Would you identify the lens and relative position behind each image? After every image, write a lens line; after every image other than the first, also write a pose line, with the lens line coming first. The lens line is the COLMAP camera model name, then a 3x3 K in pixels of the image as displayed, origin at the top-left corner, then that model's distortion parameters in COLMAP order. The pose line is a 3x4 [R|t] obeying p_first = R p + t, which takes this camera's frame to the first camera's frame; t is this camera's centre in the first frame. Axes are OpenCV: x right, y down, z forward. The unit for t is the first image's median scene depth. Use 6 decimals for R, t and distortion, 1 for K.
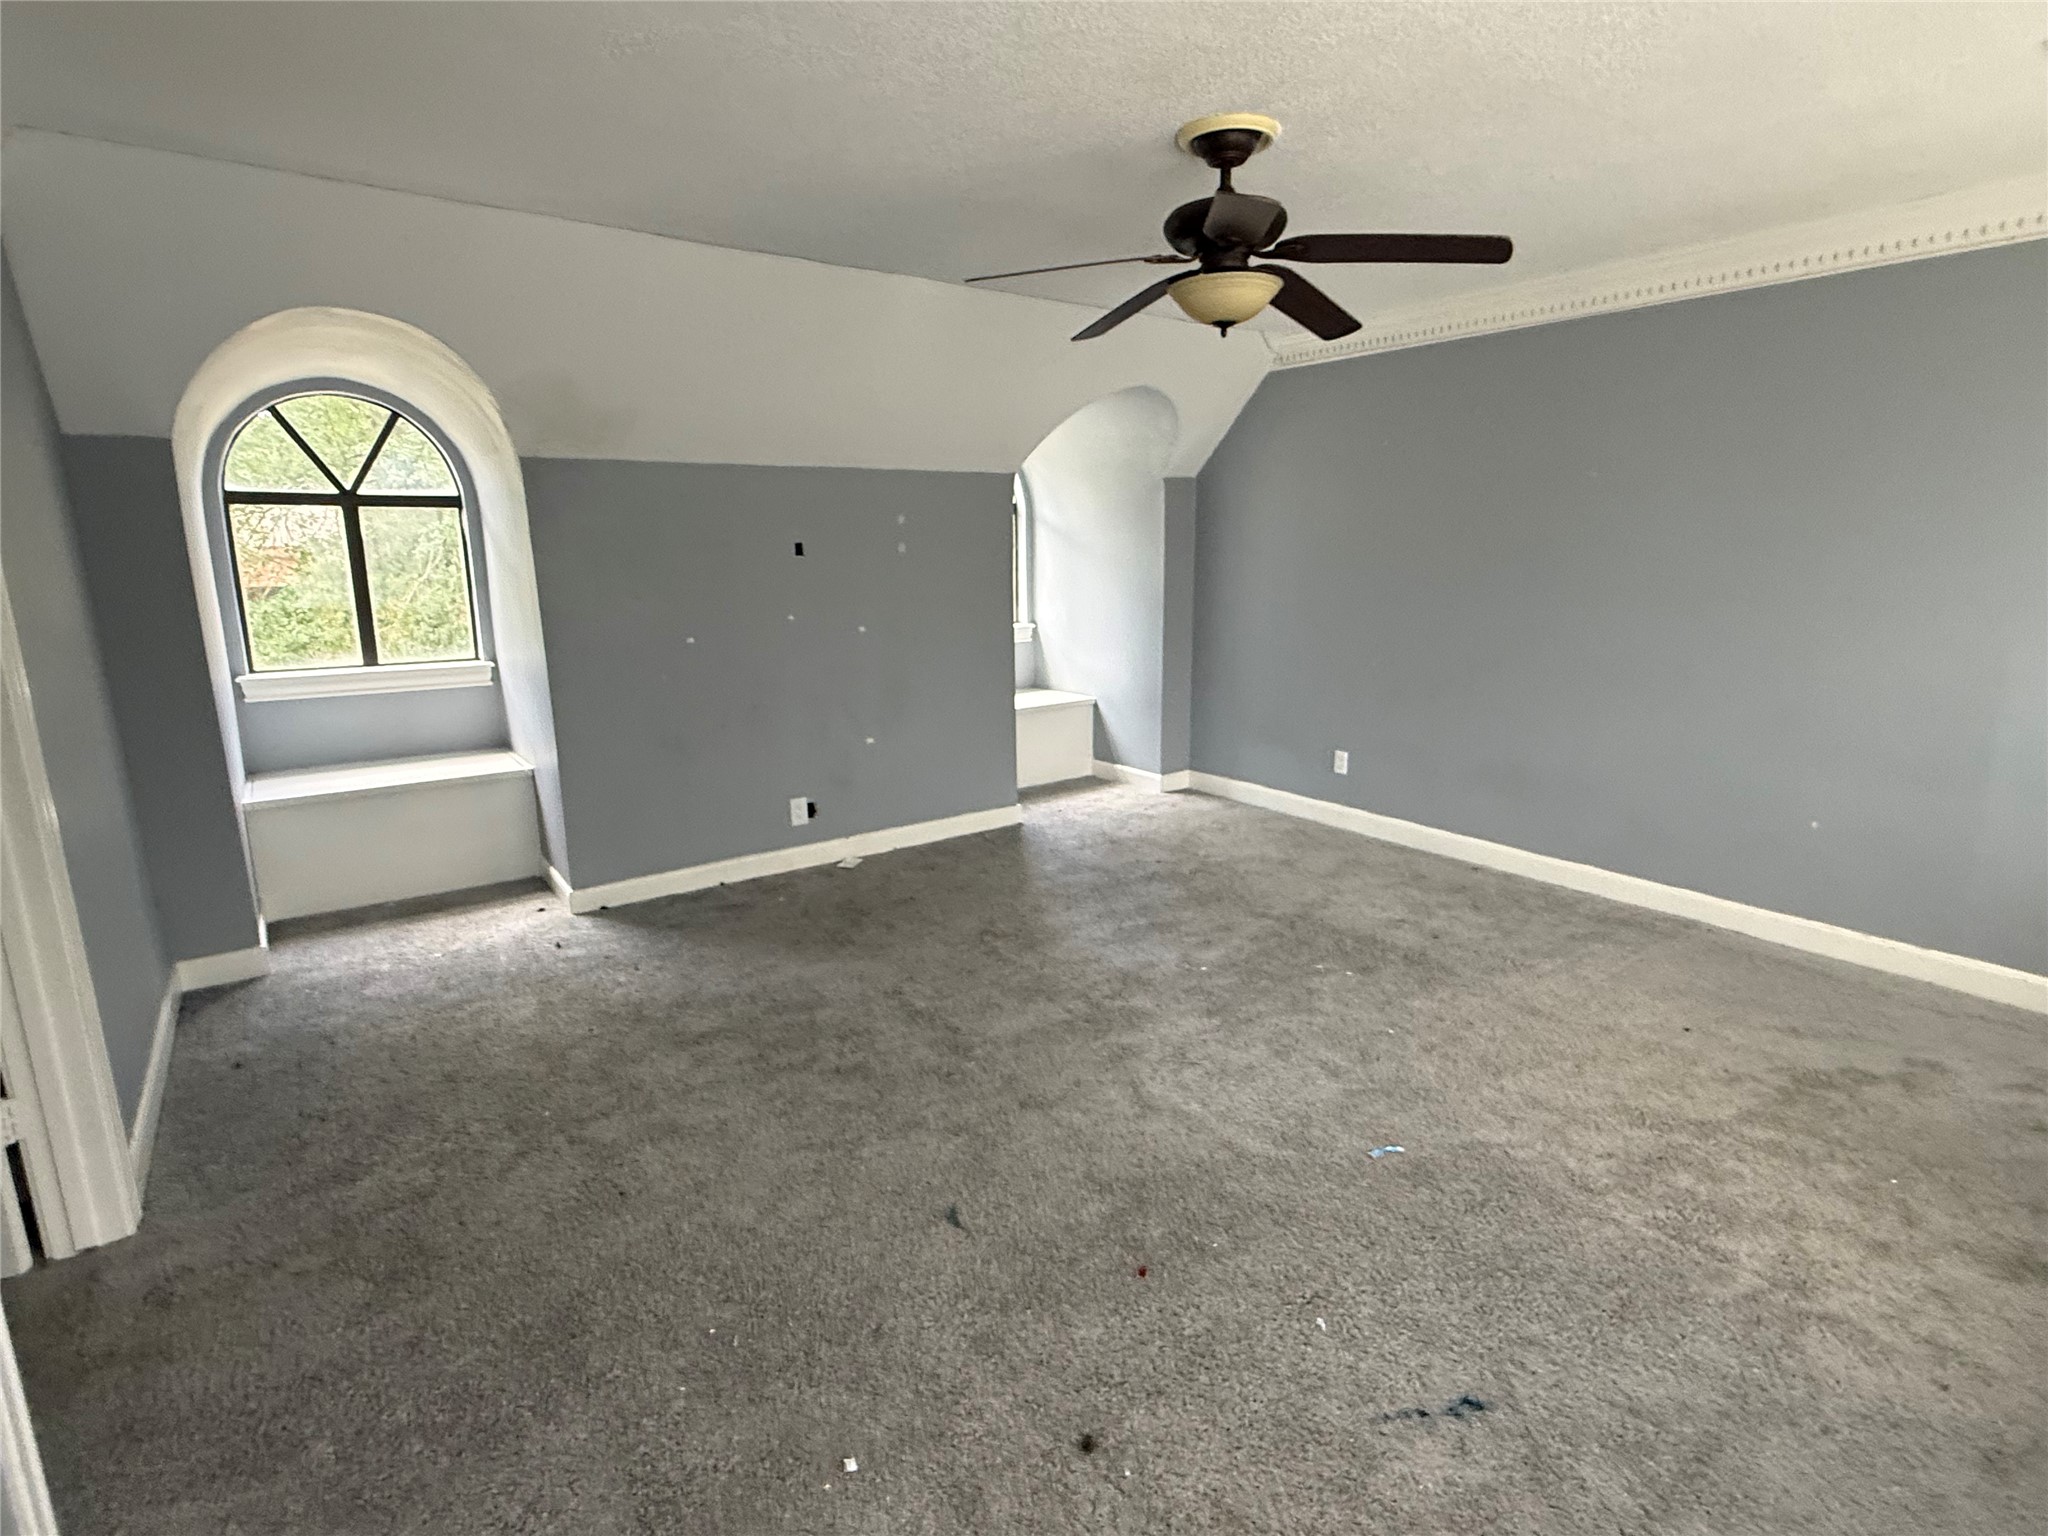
lens RADIAL K [[1015.9, 0, 1015.9], [0, 1015.9, 757.0], [0, 0, 1]] dist [-0.001709, -0.001617]
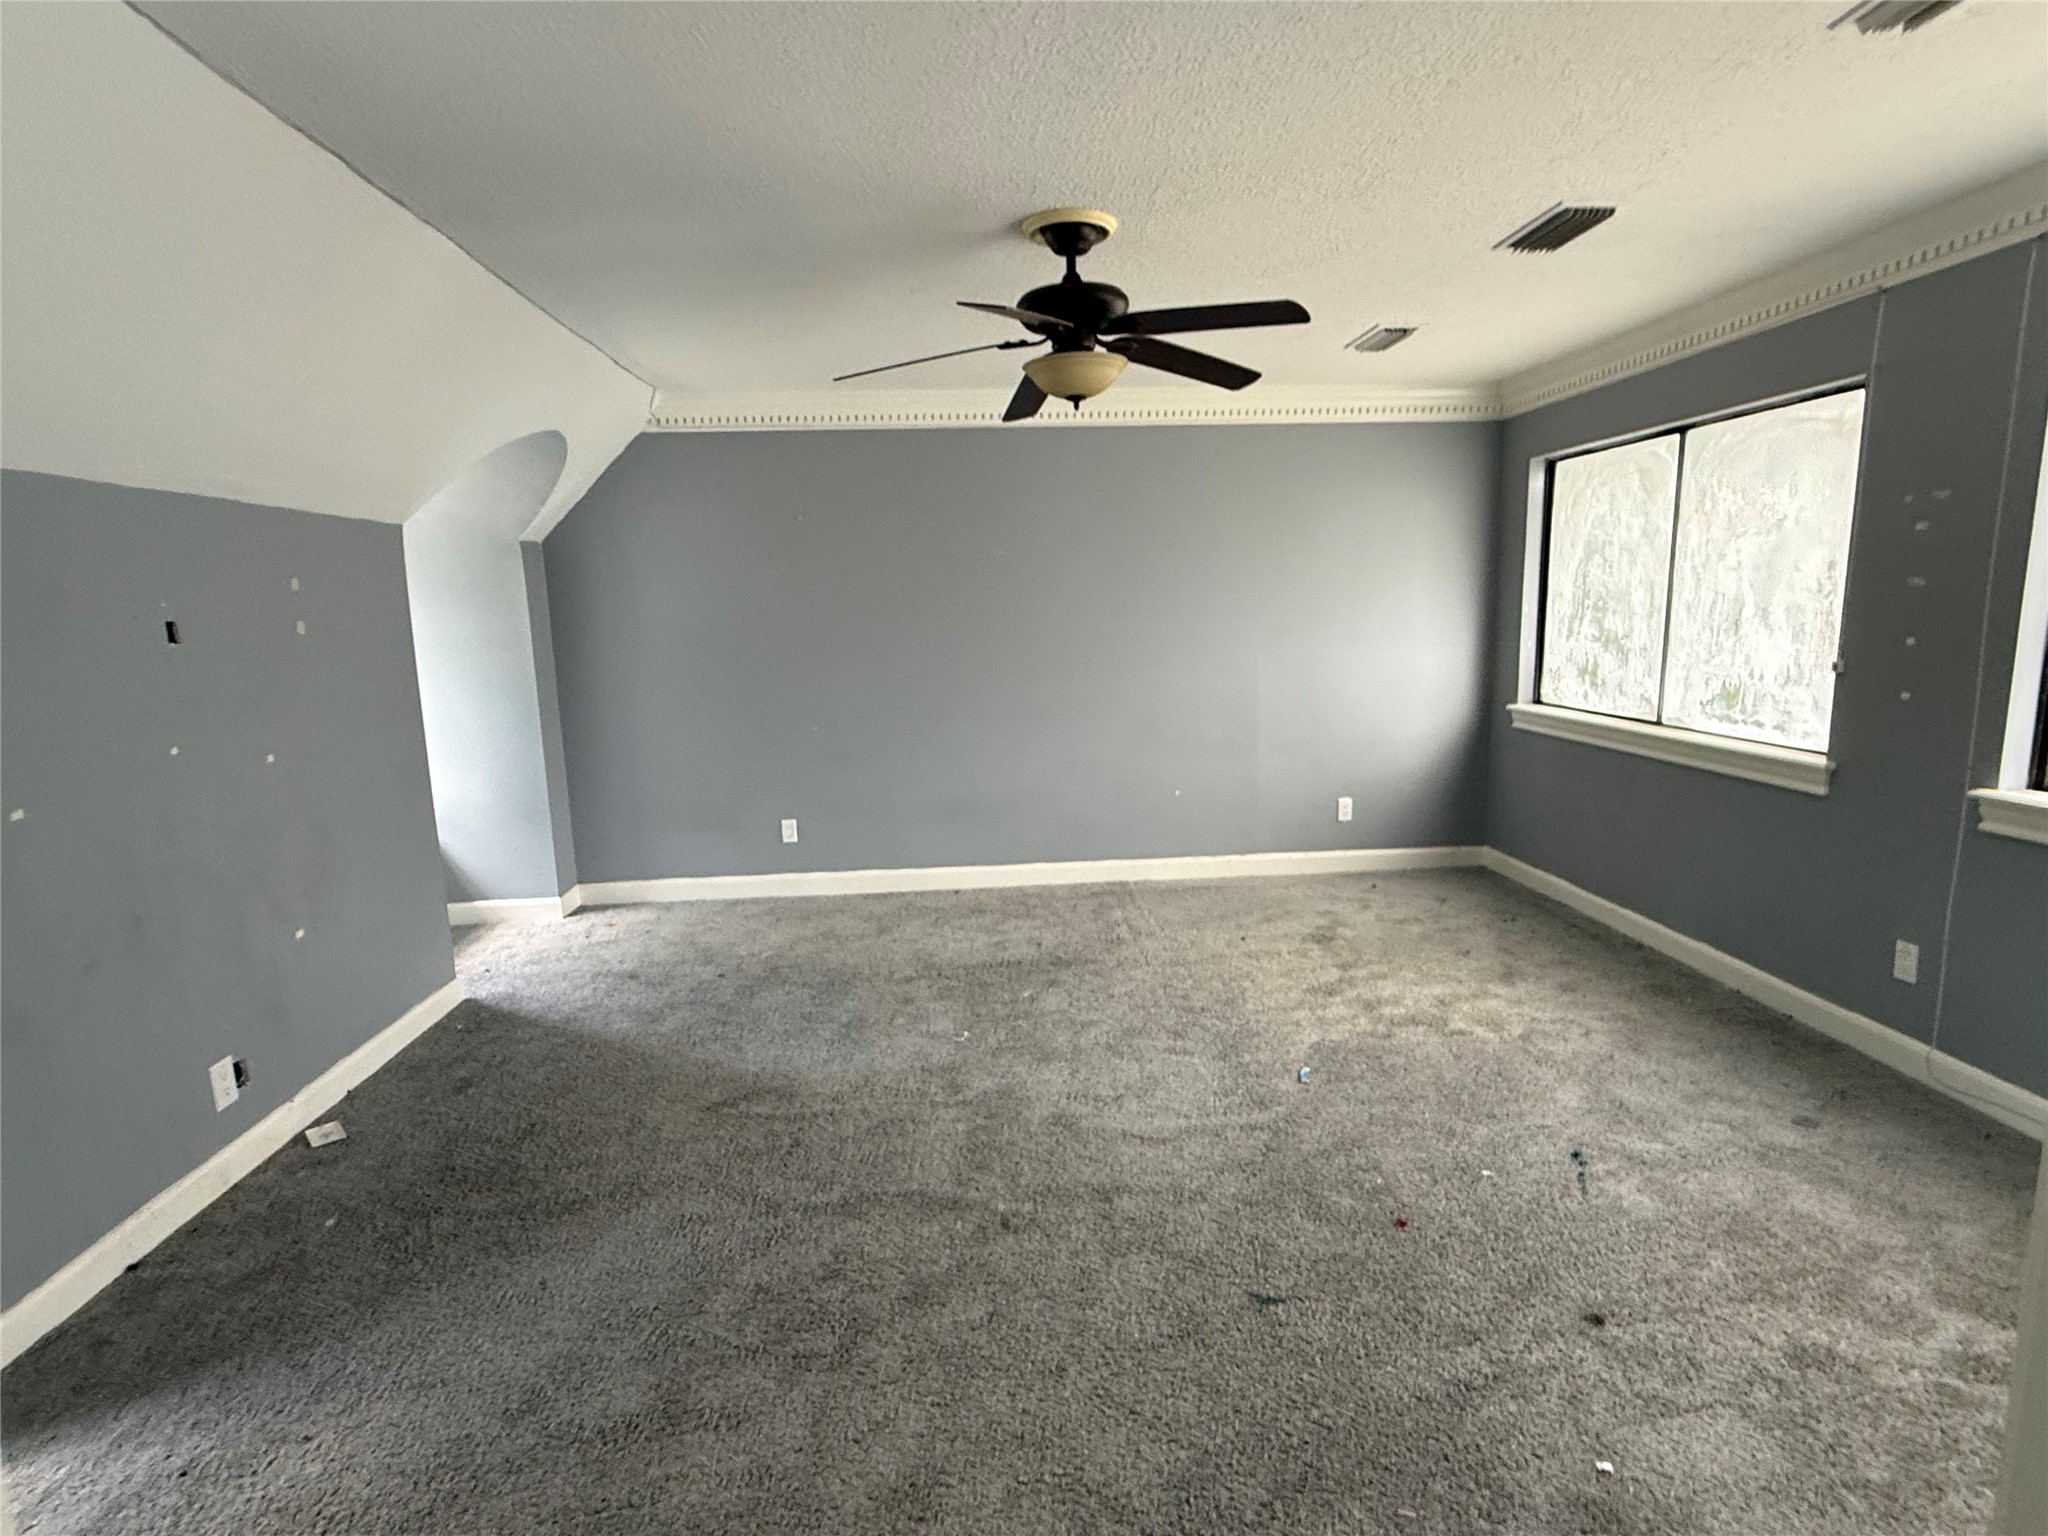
lens RADIAL K [[1015.9, 0, 1026.6], [0, 1015.9, 771.1], [0, 0, 1]] dist [-0.001709, -0.001617]
pose [[0.527680, -0.142255, 0.837447, -0.523149], [0.199135, 0.979120, 0.040844, -0.063800], [-0.825772, 0.145212, 0.544990, 0.348850]]
